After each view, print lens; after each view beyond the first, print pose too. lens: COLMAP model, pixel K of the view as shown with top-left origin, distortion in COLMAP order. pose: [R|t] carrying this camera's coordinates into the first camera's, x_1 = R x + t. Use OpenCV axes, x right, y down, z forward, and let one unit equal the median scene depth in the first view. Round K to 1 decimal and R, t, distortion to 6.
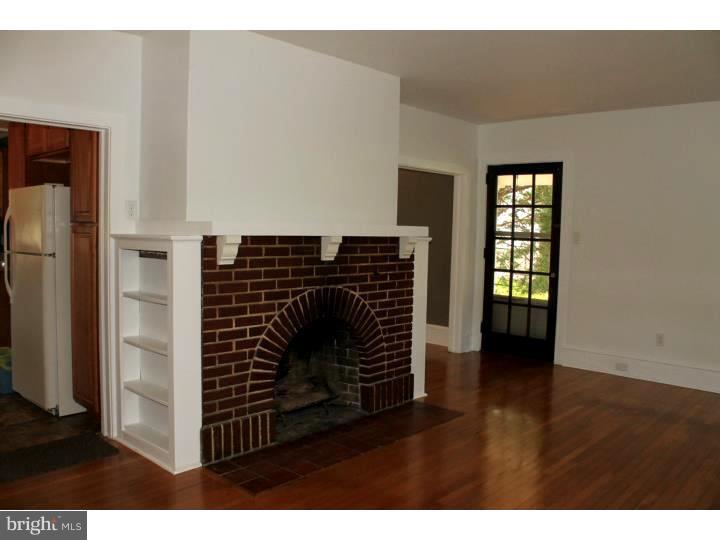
lens RADIAL K [[612.2, 0, 360.0], [0, 612.2, 270.0], [0, 0, 1]] dist [-0.081427, 0.001716]
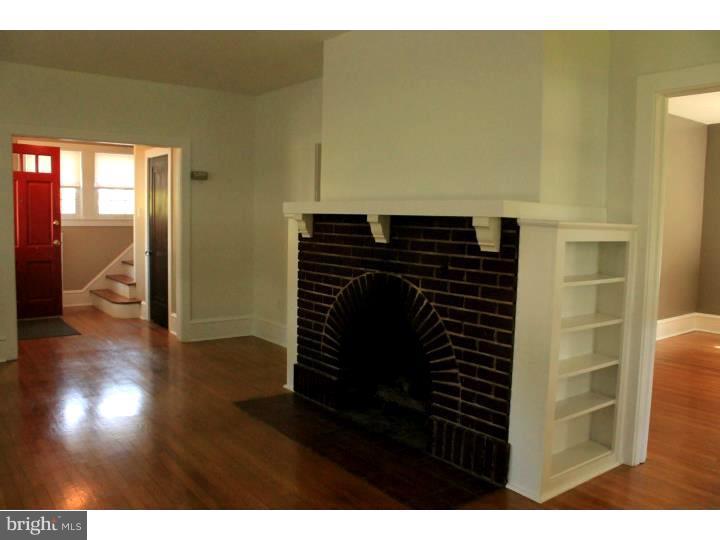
lens RADIAL K [[612.2, 0, 360.0], [0, 612.2, 270.0], [0, 0, 1]] dist [-0.081427, 0.001716]
pose [[-0.179766, 0.072498, -0.981034, 0.782136], [-0.081317, 0.992772, 0.088266, -0.049247], [0.980343, 0.095642, -0.172572, 1.069707]]
